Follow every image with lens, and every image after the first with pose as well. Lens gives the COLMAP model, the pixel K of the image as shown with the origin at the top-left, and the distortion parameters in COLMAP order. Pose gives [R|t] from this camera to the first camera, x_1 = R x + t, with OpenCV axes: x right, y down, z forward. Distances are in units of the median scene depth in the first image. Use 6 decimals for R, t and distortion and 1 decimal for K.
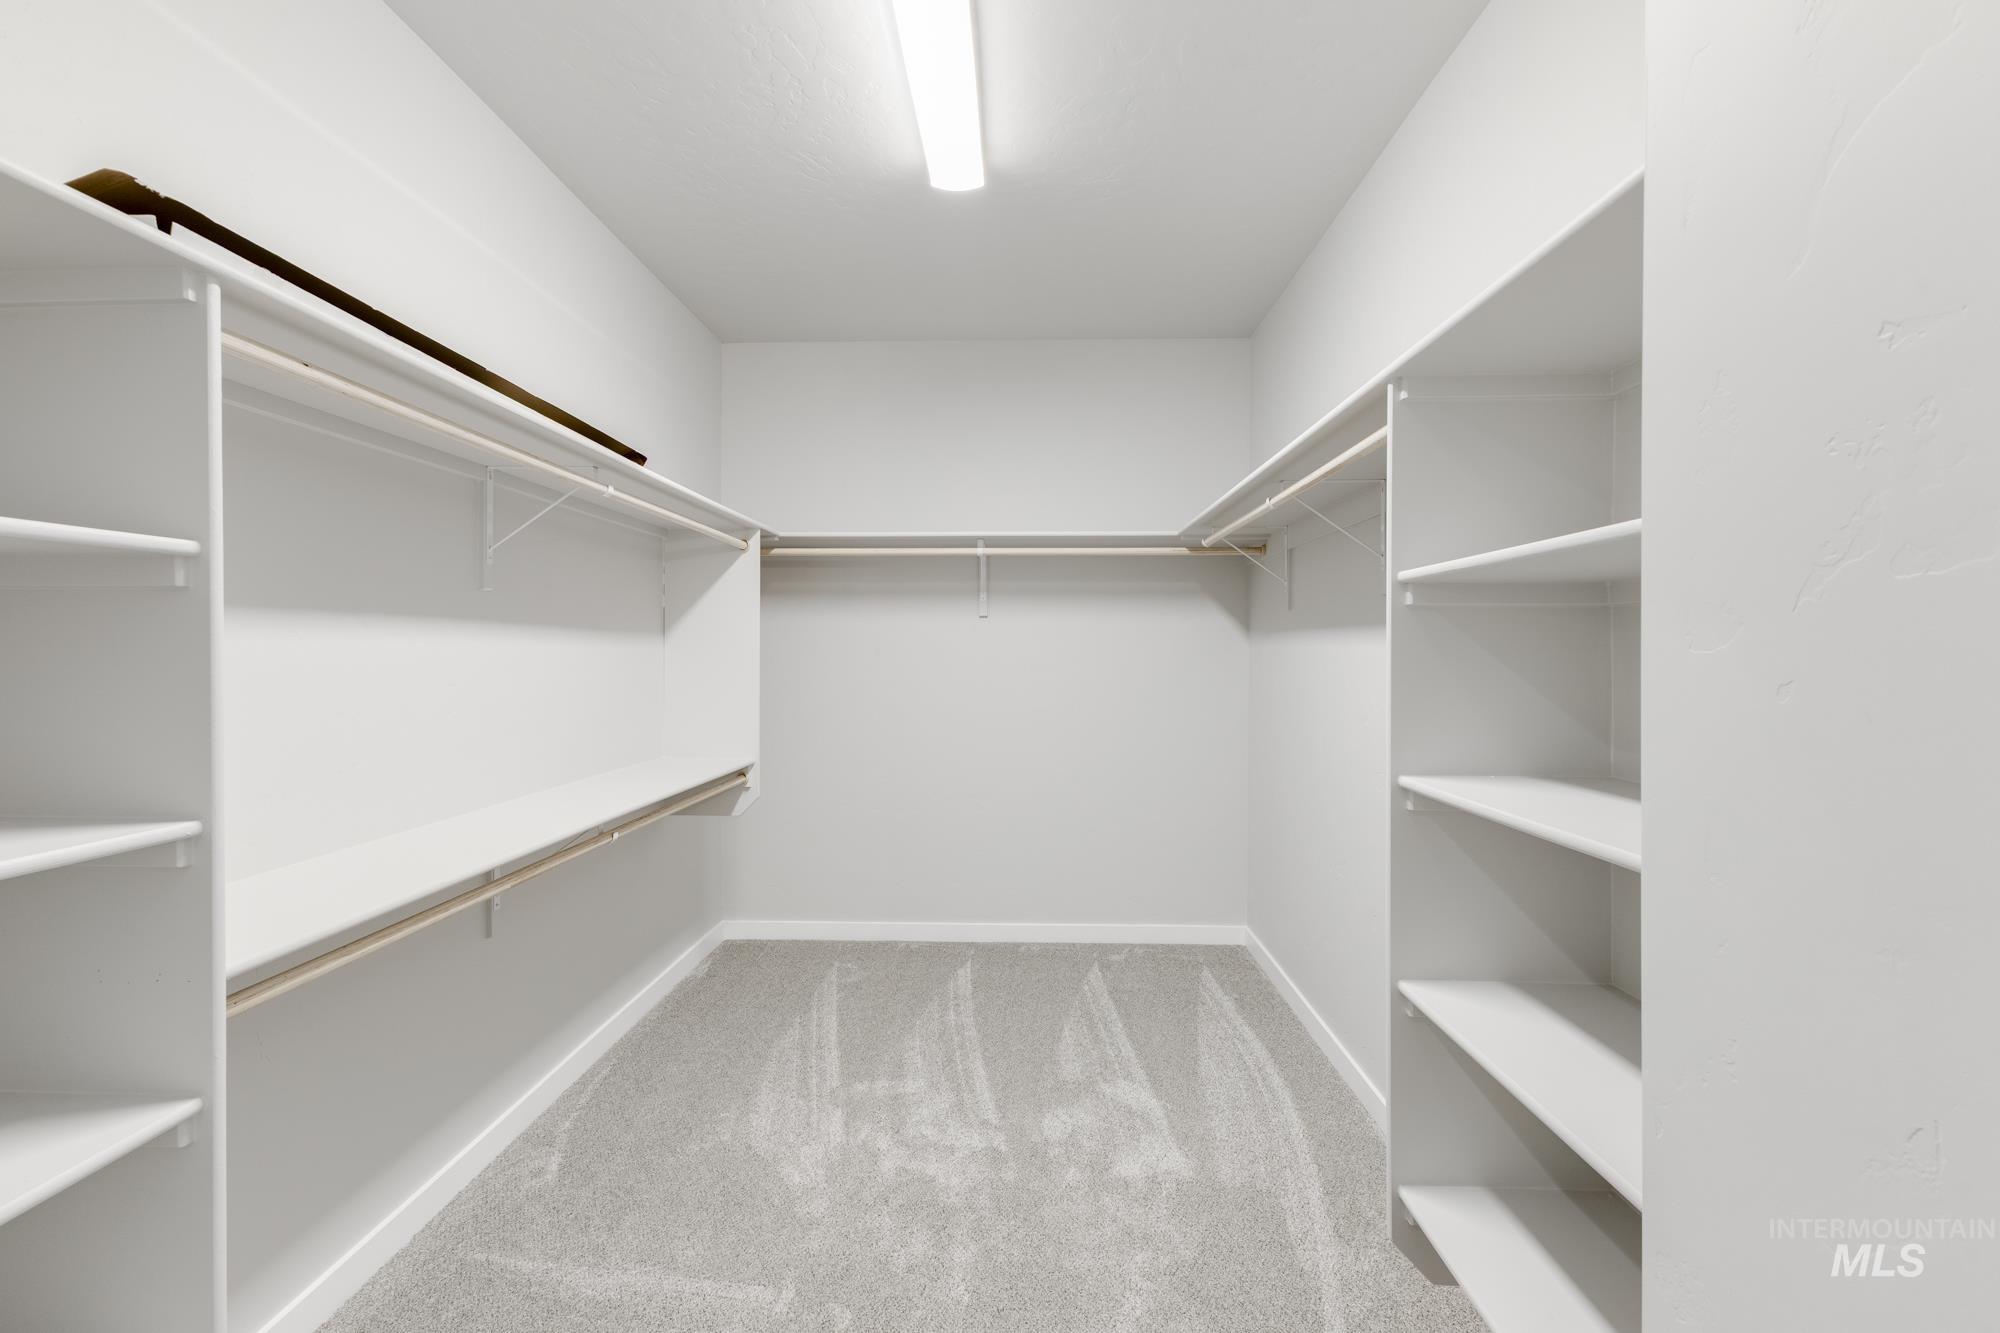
lens RADIAL K [[863.7, 0, 999.7], [0, 863.7, 660.4], [0, 0, 1]] dist [0.017435, -0.006469]
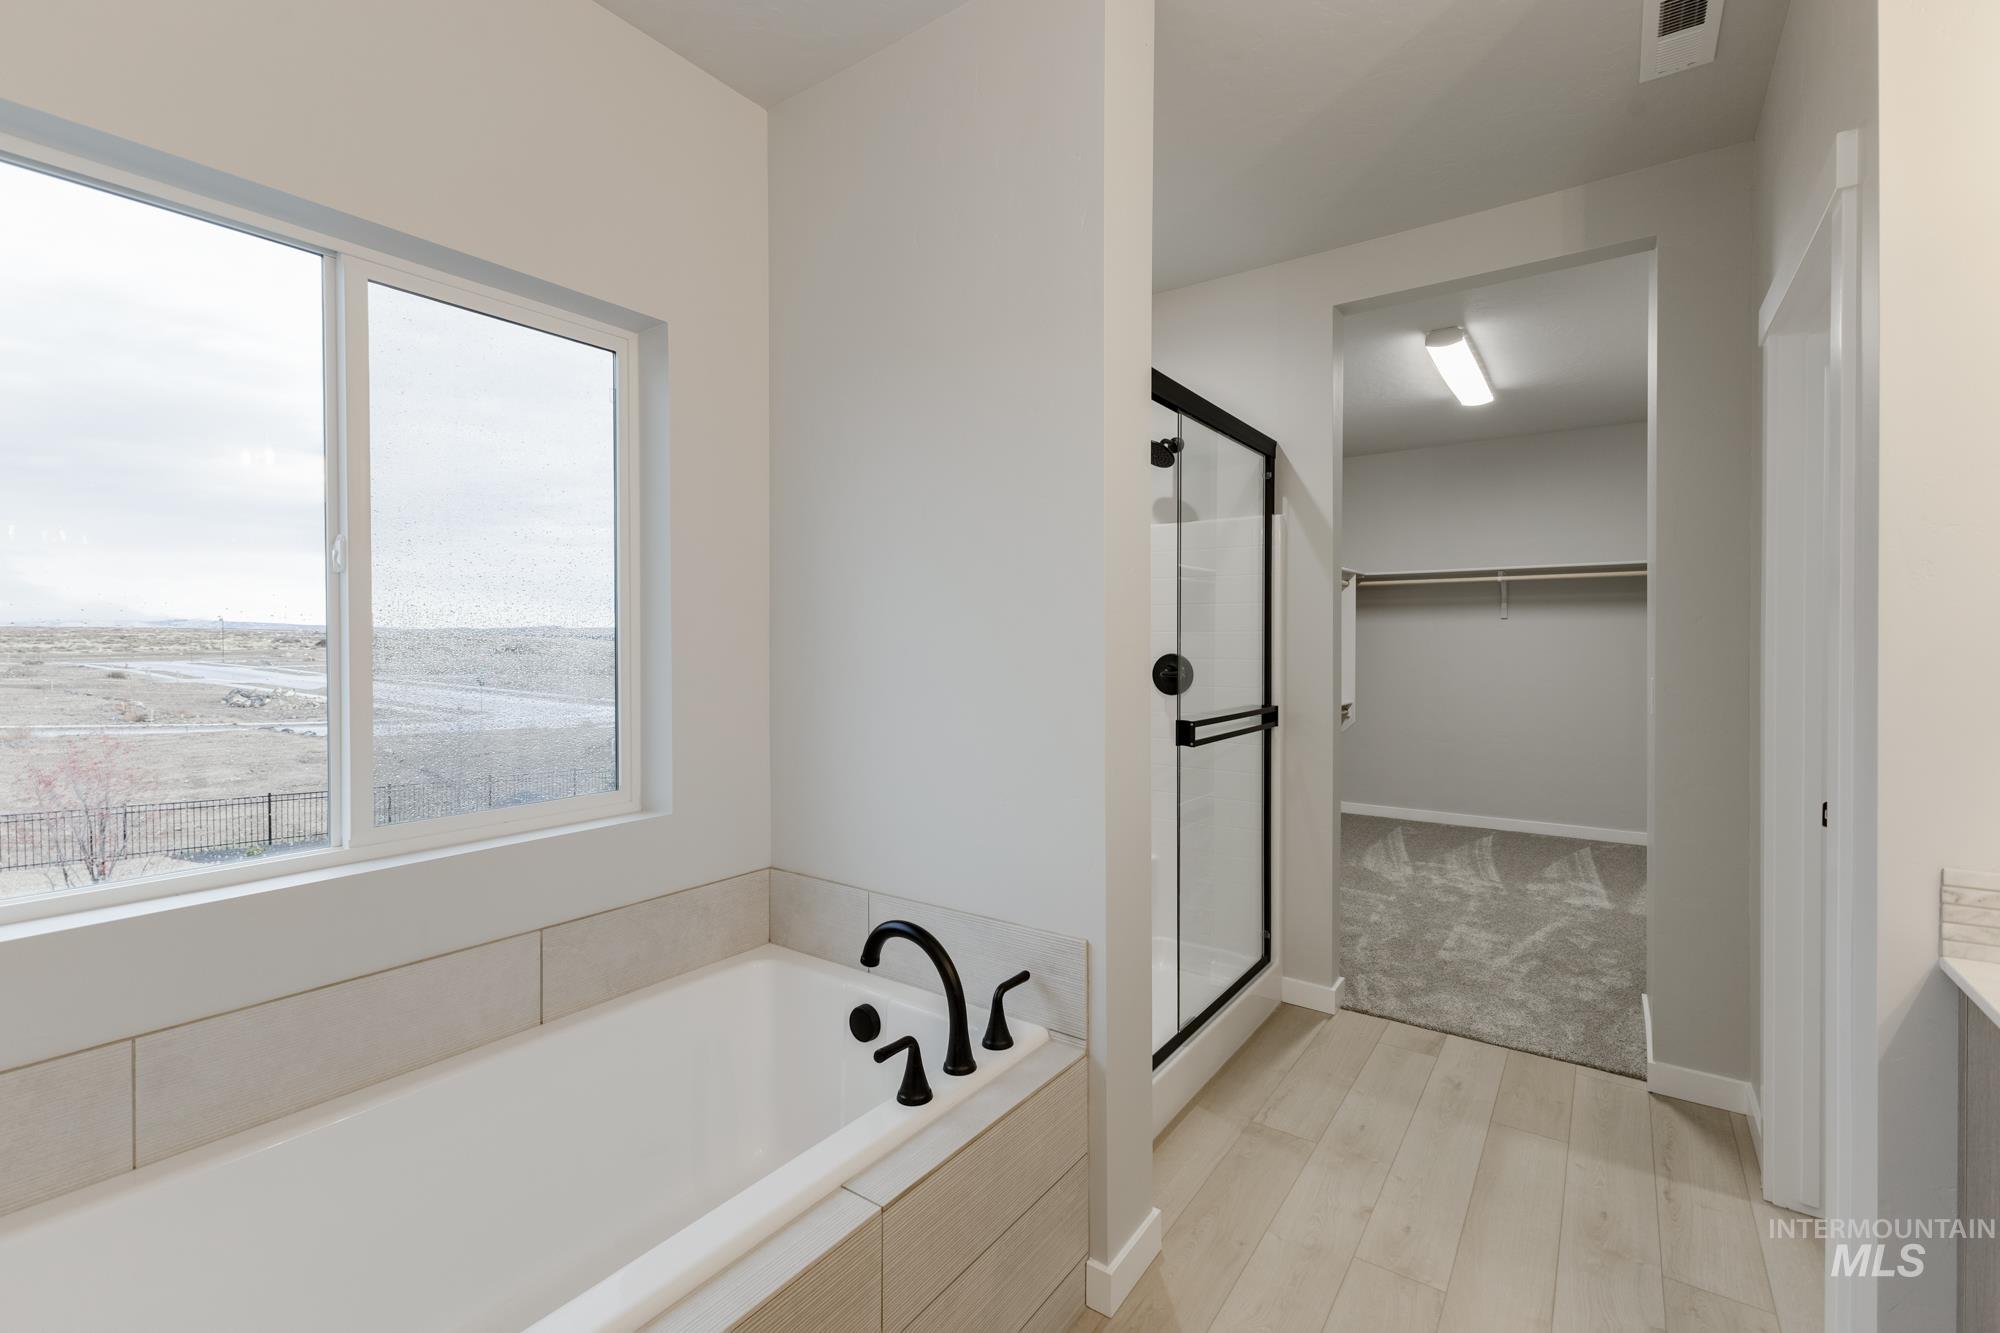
lens RADIAL K [[863.7, 0, 999.7], [0, 863.7, 660.4], [0, 0, 1]] dist [0.017435, -0.006469]
pose [[0.833490, 0.007903, -0.552478, 0.097651], [-0.002014, 0.999935, 0.011265, 0.010353], [0.552531, -0.008277, 0.833451, -0.893489]]
